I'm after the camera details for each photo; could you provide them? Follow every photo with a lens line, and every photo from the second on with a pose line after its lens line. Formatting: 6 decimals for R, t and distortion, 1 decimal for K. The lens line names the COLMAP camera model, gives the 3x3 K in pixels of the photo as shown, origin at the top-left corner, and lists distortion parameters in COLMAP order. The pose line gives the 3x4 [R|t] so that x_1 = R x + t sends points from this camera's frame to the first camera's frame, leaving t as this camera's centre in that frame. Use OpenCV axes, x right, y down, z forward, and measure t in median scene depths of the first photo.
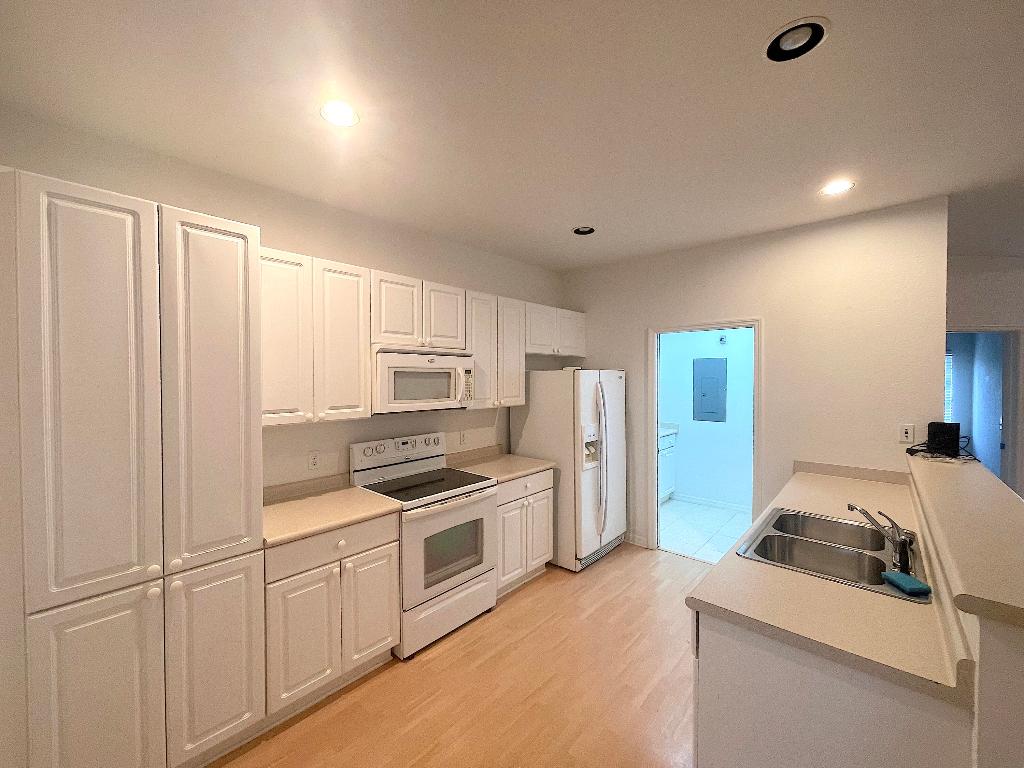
lens RADIAL K [[413.2, 0, 511.4], [0, 413.2, 383.4], [0, 0, 1]] dist [0.003083, -0.001129]
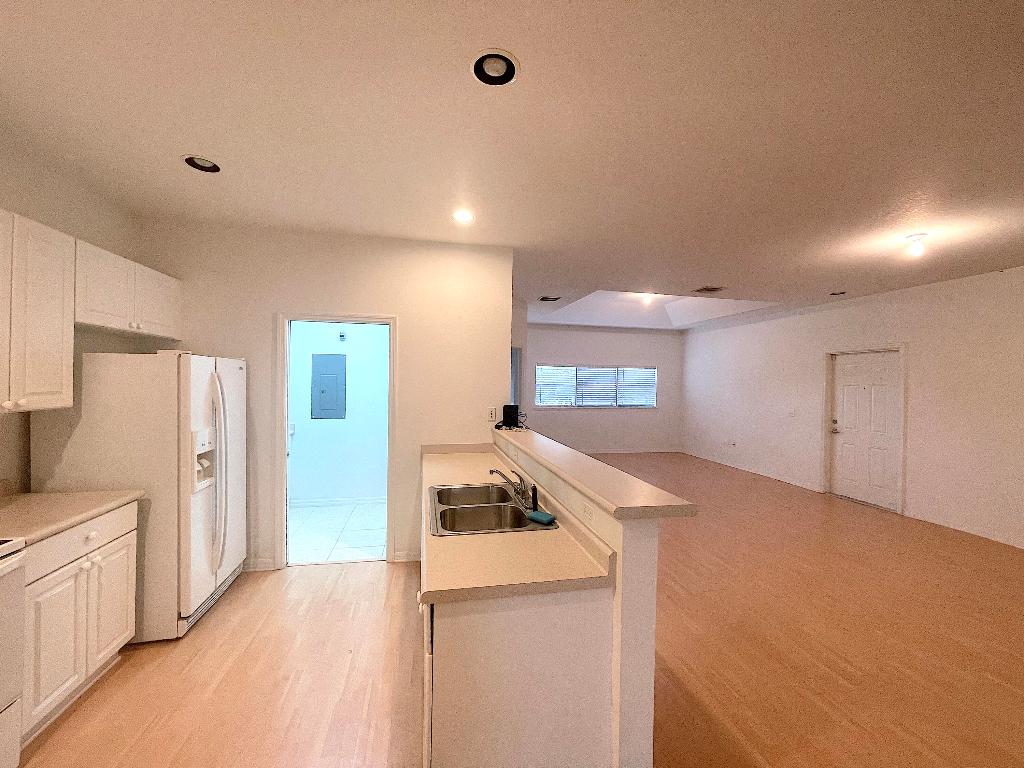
lens RADIAL K [[413.2, 0, 513.0], [0, 413.2, 383.5], [0, 0, 1]] dist [0.003083, -0.001129]
pose [[0.587753, 0.003761, 0.809032, -0.084817], [-0.001253, 0.999992, -0.003739, 0.019394], [-0.809039, 0.001183, 0.587753, 0.115204]]
